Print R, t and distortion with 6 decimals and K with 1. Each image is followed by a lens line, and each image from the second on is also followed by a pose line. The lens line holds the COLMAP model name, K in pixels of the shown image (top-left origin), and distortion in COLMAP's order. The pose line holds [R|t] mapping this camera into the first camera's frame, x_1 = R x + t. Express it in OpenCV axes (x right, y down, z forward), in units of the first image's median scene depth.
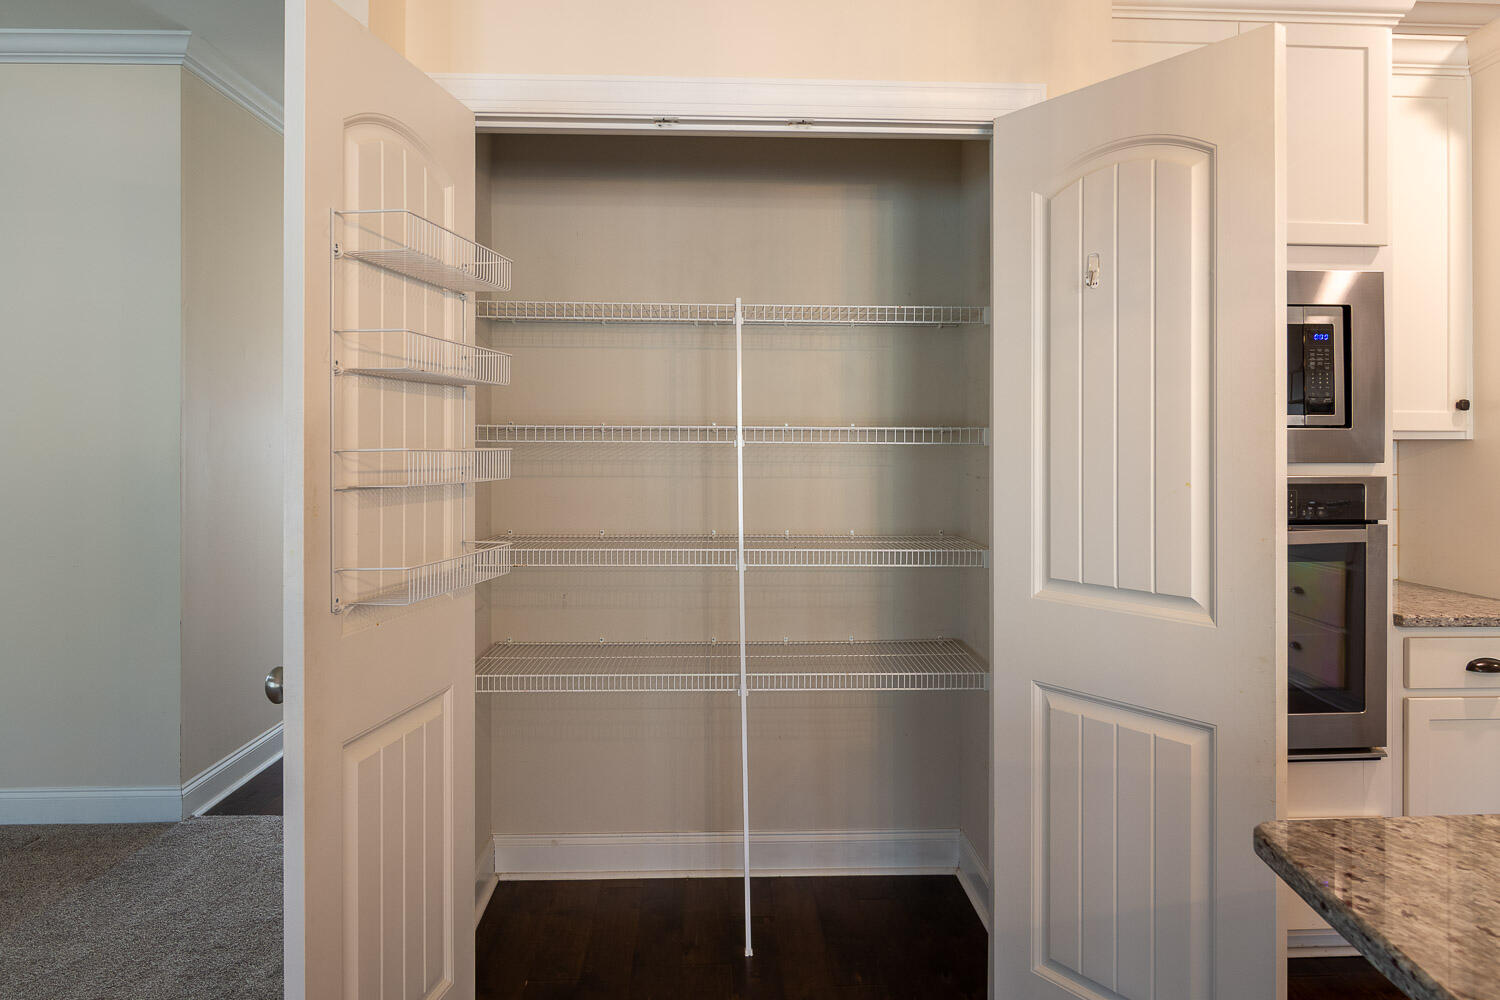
lens RADIAL K [[955.9, 0, 751.9], [0, 955.9, 444.0], [0, 0, 1]] dist [-0.004077, -0.002170]
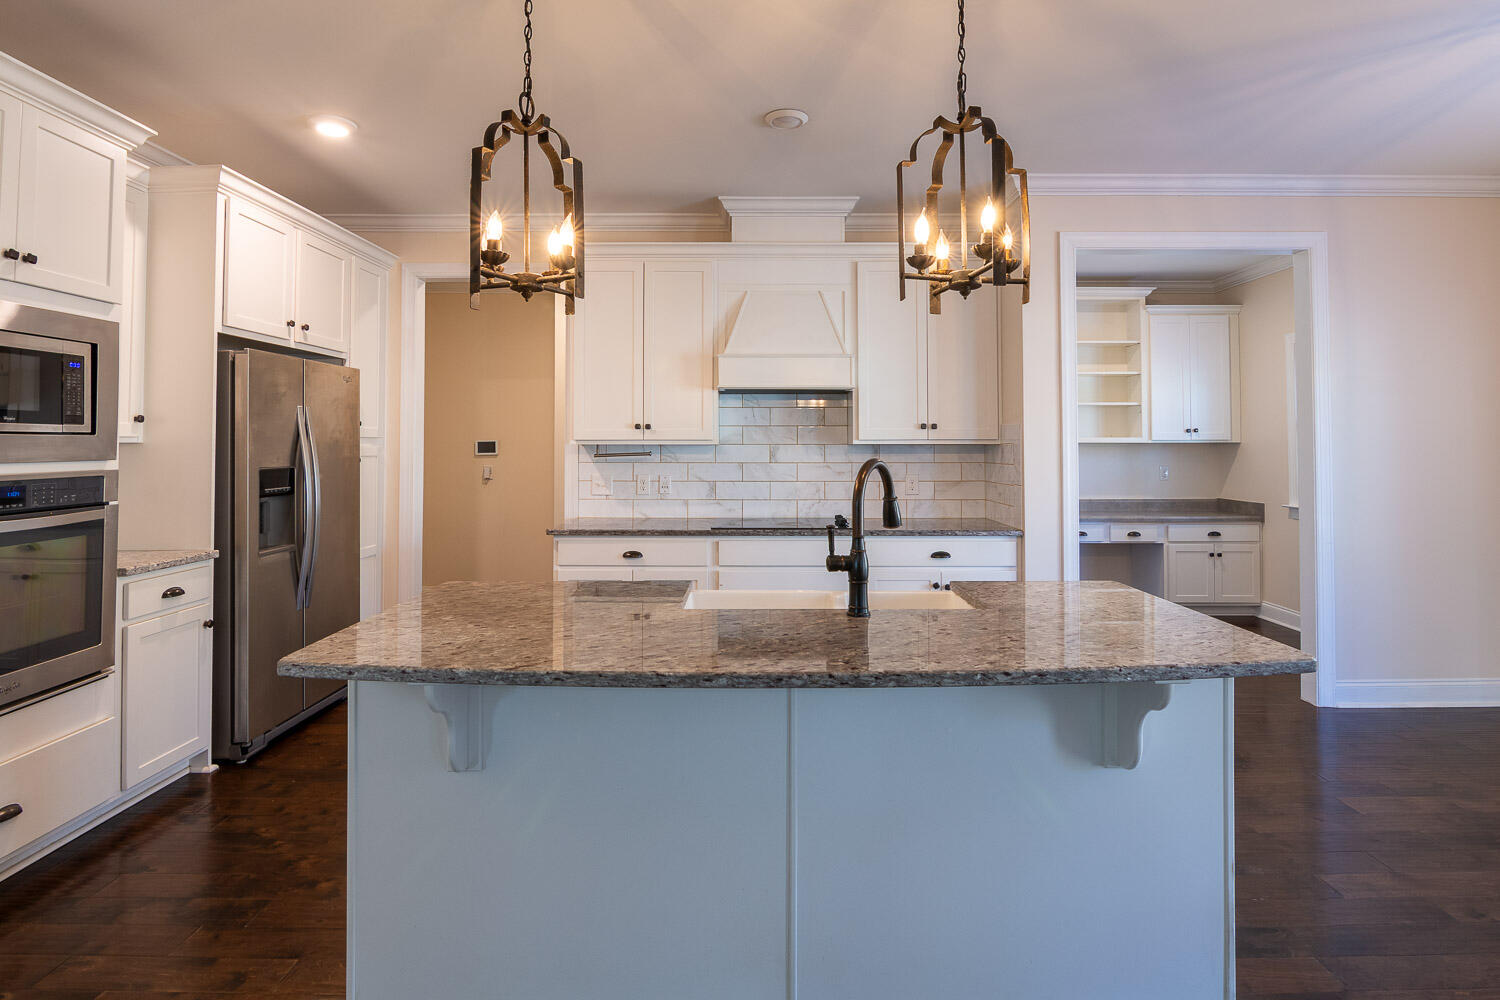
lens RADIAL K [[748.7, 0, 752.7], [0, 748.7, 424.4], [0, 0, 1]] dist [-0.018939, 0.000073]
pose [[0.058429, 0.023828, 0.998007, -0.356744], [0.000277, 0.999715, -0.023885, -0.006341], [-0.998292, 0.001672, 0.058406, 0.011410]]
